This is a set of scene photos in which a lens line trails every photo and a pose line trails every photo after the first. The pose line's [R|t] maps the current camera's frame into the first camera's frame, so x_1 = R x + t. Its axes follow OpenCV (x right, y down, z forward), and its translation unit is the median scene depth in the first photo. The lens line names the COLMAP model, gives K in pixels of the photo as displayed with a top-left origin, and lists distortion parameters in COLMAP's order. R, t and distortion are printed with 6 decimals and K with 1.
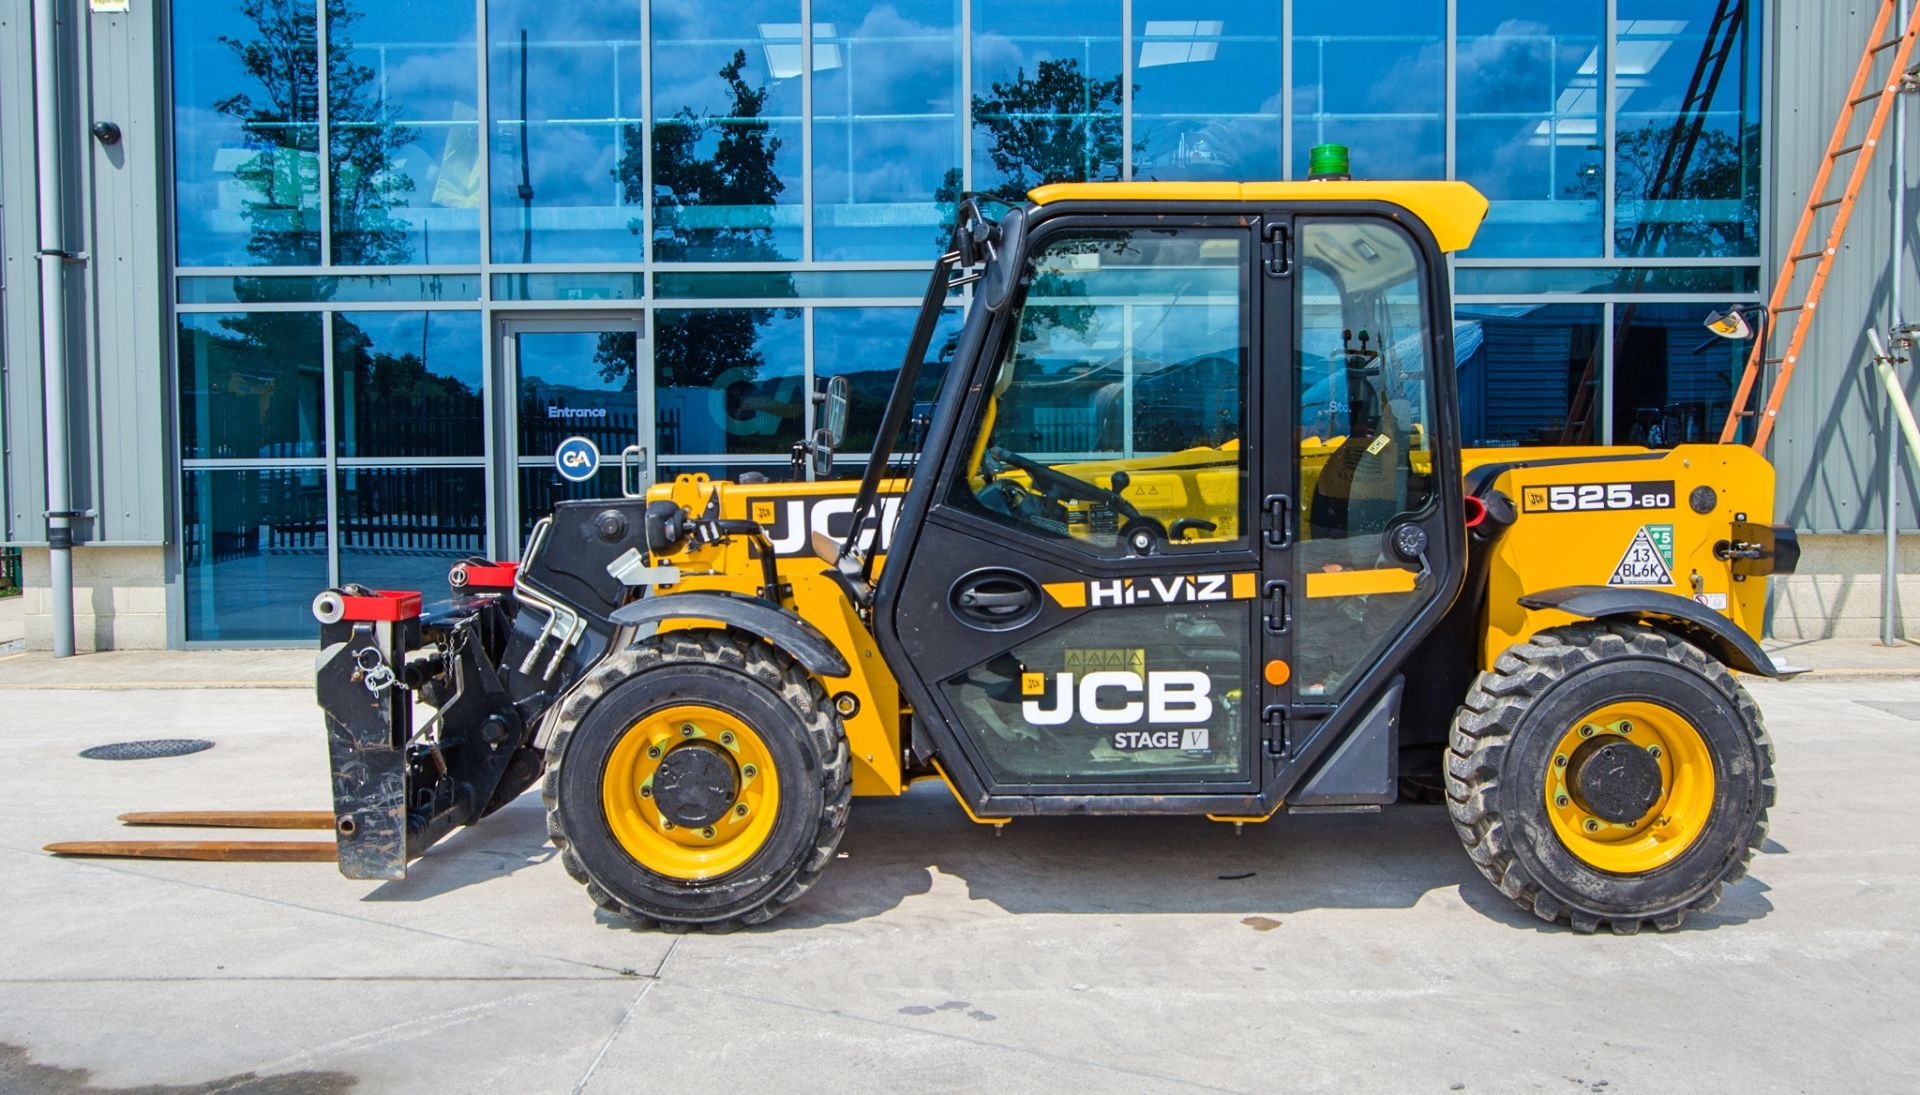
lens RADIAL K [[1606.6, 0, 965.1], [0, 1606.6, 522.8], [0, 0, 1]] dist [-0.000139, -0.006486]
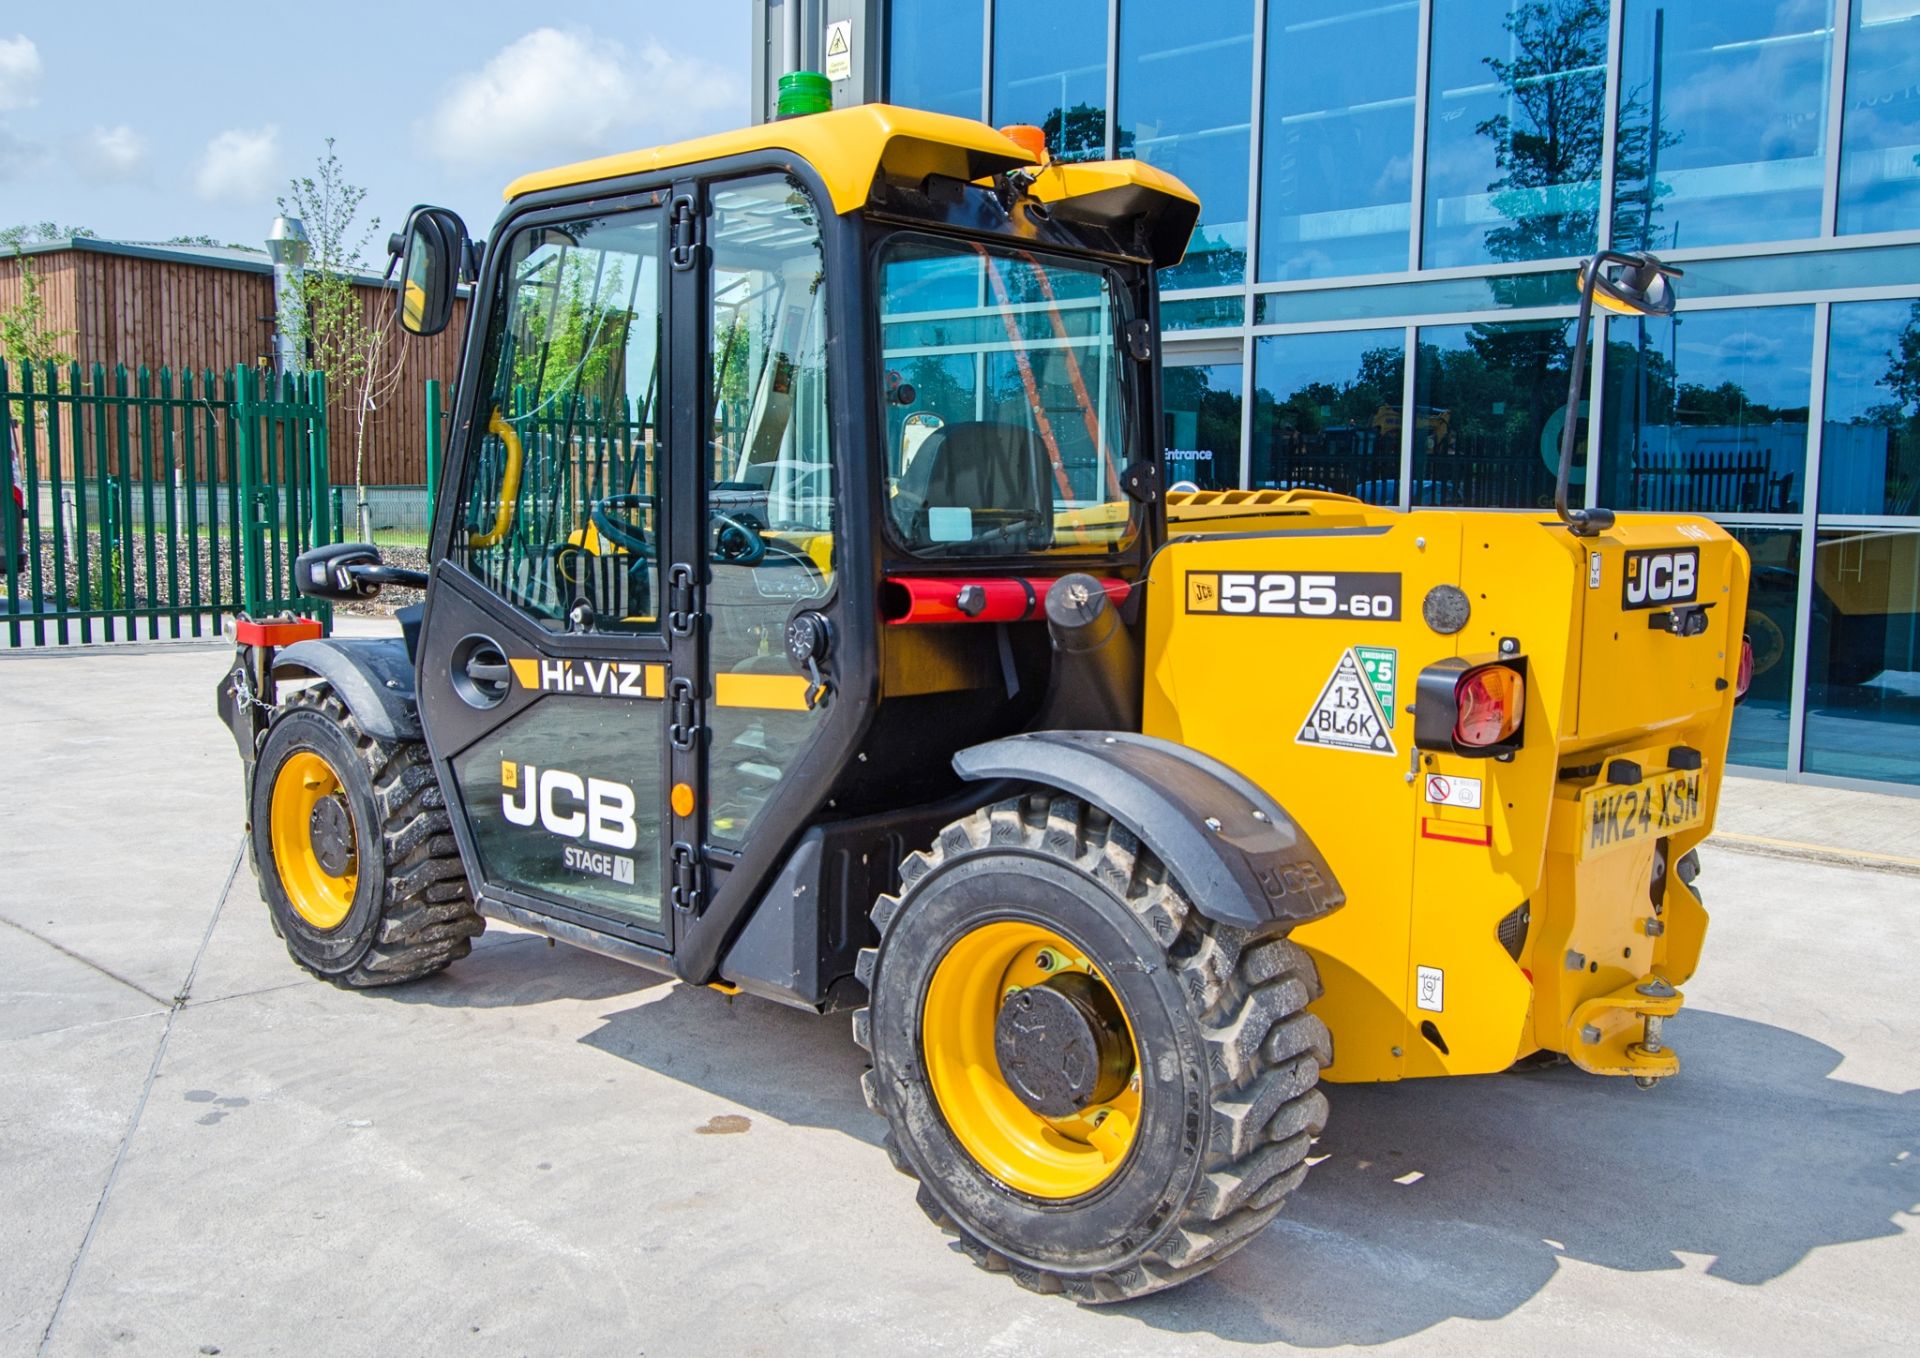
lens RADIAL K [[1738.0, 0, 967.9], [0, 1738.0, 658.5], [0, 0, 1]] dist [0.001395, 0.011896]
pose [[0.732754, 0.079715, -0.675809, 0.748857], [-0.046391, 0.996656, 0.067261, -0.030447], [0.678911, -0.017934, 0.734002, 0.439891]]
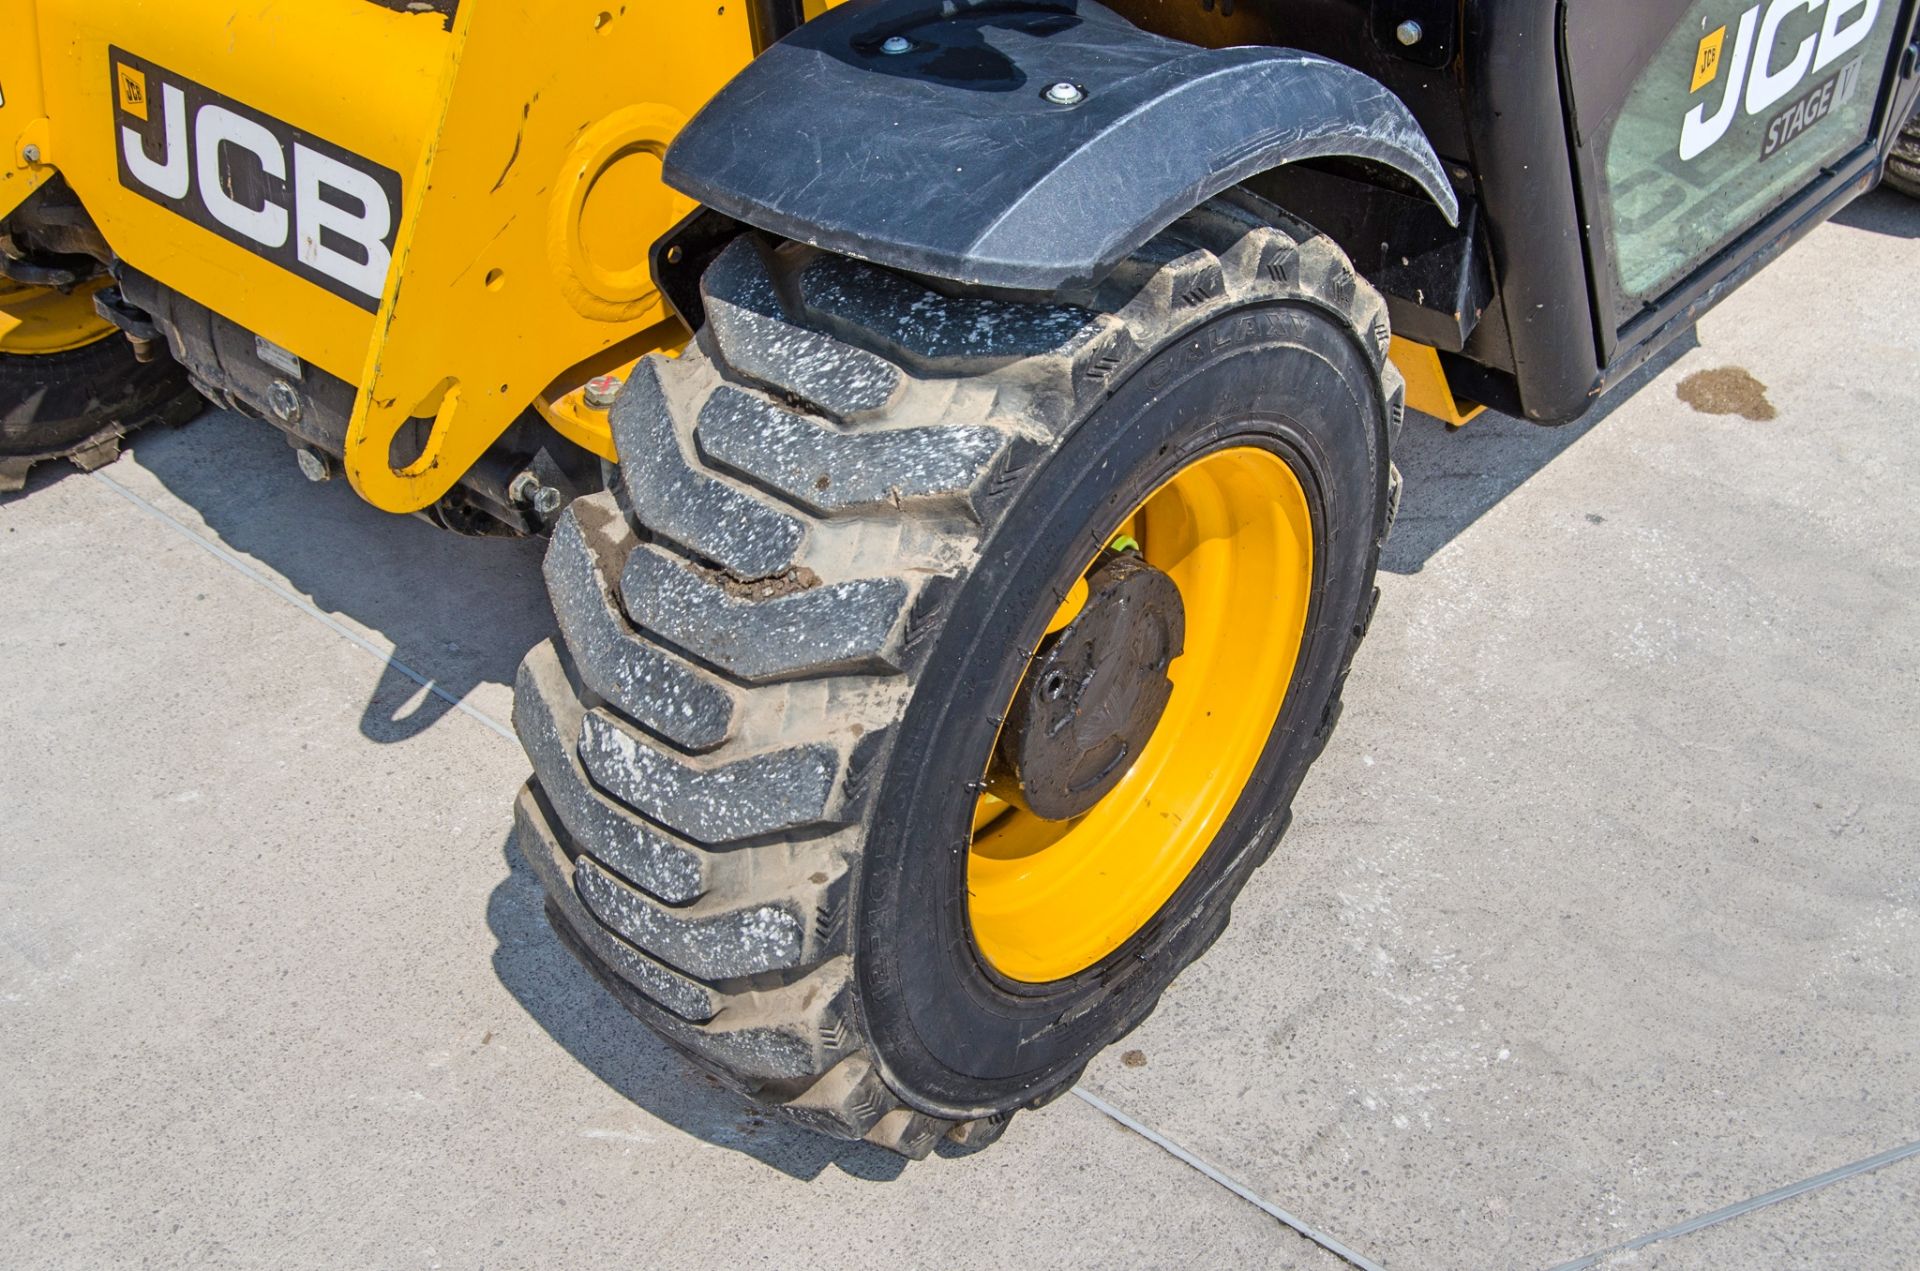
lens RADIAL K [[2219.5, 0, 988.8], [0, 2219.5, 678.9], [0, 0, 1]] dist [-0.033294, 0.034622]
pose [[0.638533, -0.449970, 0.624341, -0.393424], [0.013830, 0.817838, 0.575282, -0.068675], [-0.769470, -0.358702, 0.528440, 0.725962]]
